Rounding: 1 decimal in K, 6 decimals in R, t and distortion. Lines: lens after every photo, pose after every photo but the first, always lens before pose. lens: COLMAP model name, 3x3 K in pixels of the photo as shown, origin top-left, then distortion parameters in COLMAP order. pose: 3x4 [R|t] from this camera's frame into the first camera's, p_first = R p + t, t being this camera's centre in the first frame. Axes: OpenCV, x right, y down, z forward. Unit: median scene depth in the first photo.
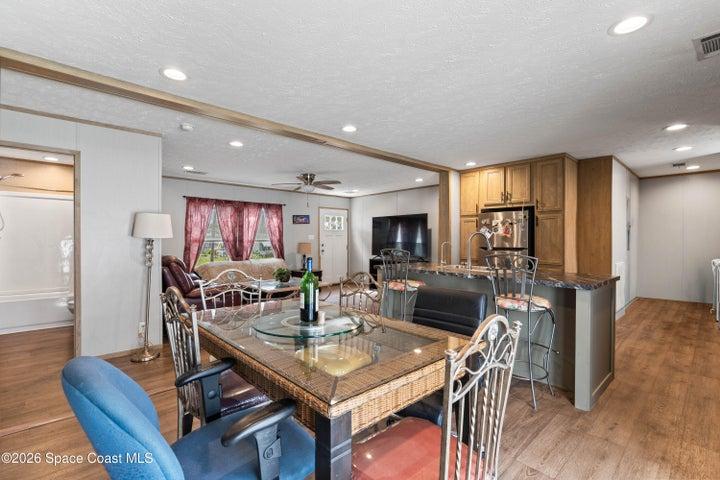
lens RADIAL K [[325.6, 0, 360.0], [0, 325.6, 240.0], [0, 0, 1]] dist [-0.002840, -0.000097]
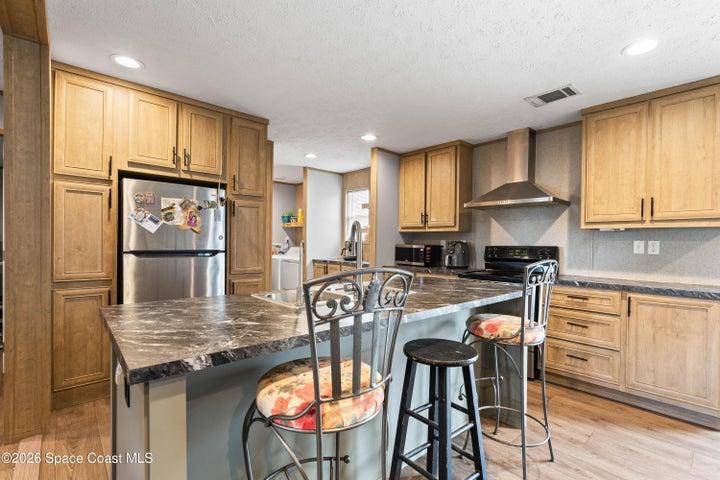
lens RADIAL K [[332.3, 0, 362.6], [0, 332.3, 246.0], [0, 0, 1]] dist [0.000431, 0.000641]
pose [[0.001044, -0.014407, 0.999896, -0.114339], [-0.011418, 0.999831, 0.014418, 0.004060], [-0.999934, -0.011432, 0.000880, 0.700238]]
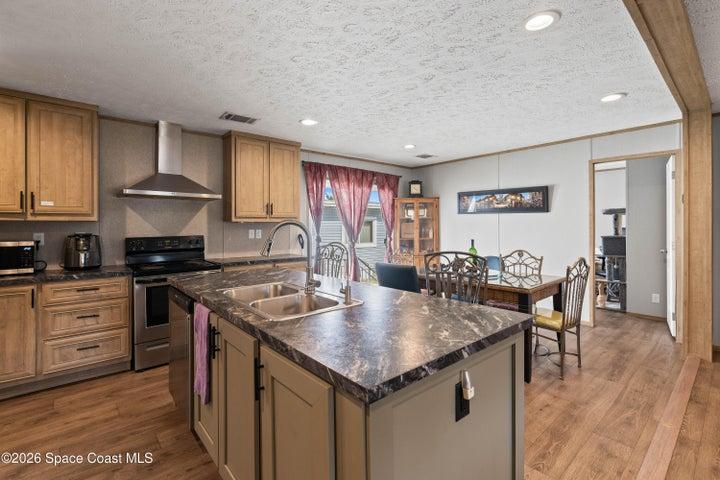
lens RADIAL K [[330.5, 0, 357.3], [0, 330.5, 226.3], [0, 0, 1]] dist [-0.000914, 0.000251]
pose [[-0.999527, 0.003245, 0.030569, 0.170850], [0.003283, 0.999994, 0.001203, -0.011632], [-0.030565, 0.001302, -0.999532, 1.078693]]
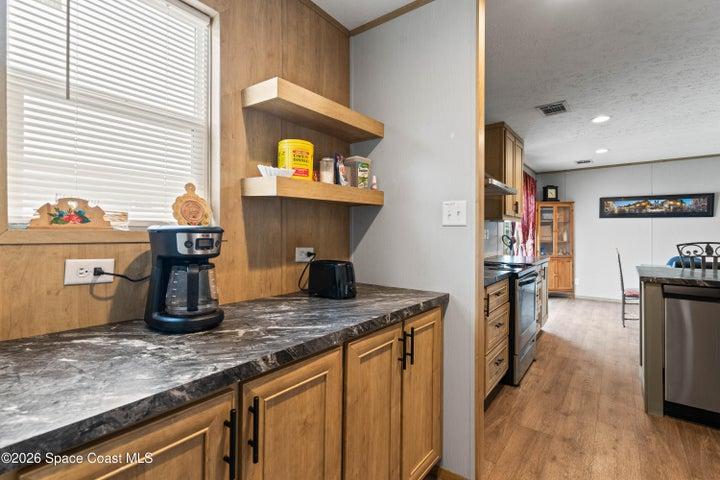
lens RADIAL K [[327.9, 0, 360.4], [0, 327.9, 232.9], [0, 0, 1]] dist [-0.000542, -0.000185]
pose [[-0.986428, -0.003627, -0.164154, 0.922033], [-0.003423, 0.999993, -0.001520, 0.008082], [0.164158, -0.000938, -0.986434, 0.968534]]
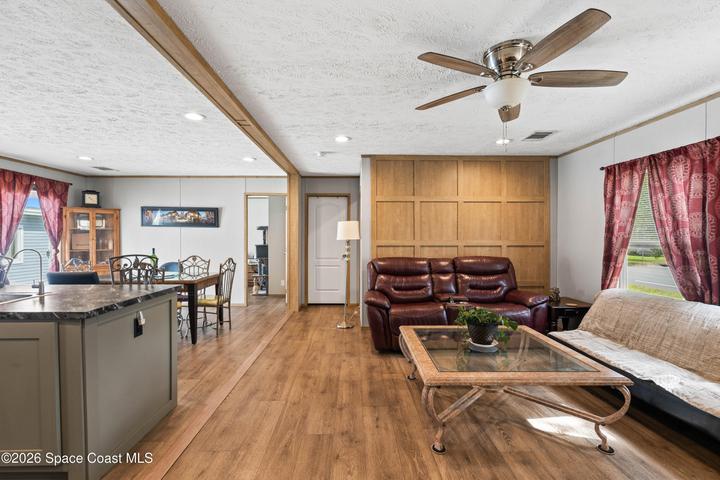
lens RADIAL K [[325.6, 0, 360.0], [0, 325.6, 240.0], [0, 0, 1]] dist [-0.002840, -0.000097]
pose [[-0.659234, 0.004029, -0.751927, 0.233954], [-0.002843, 0.999965, 0.007851, -0.011916], [0.751933, 0.007314, -0.659199, 1.346299]]
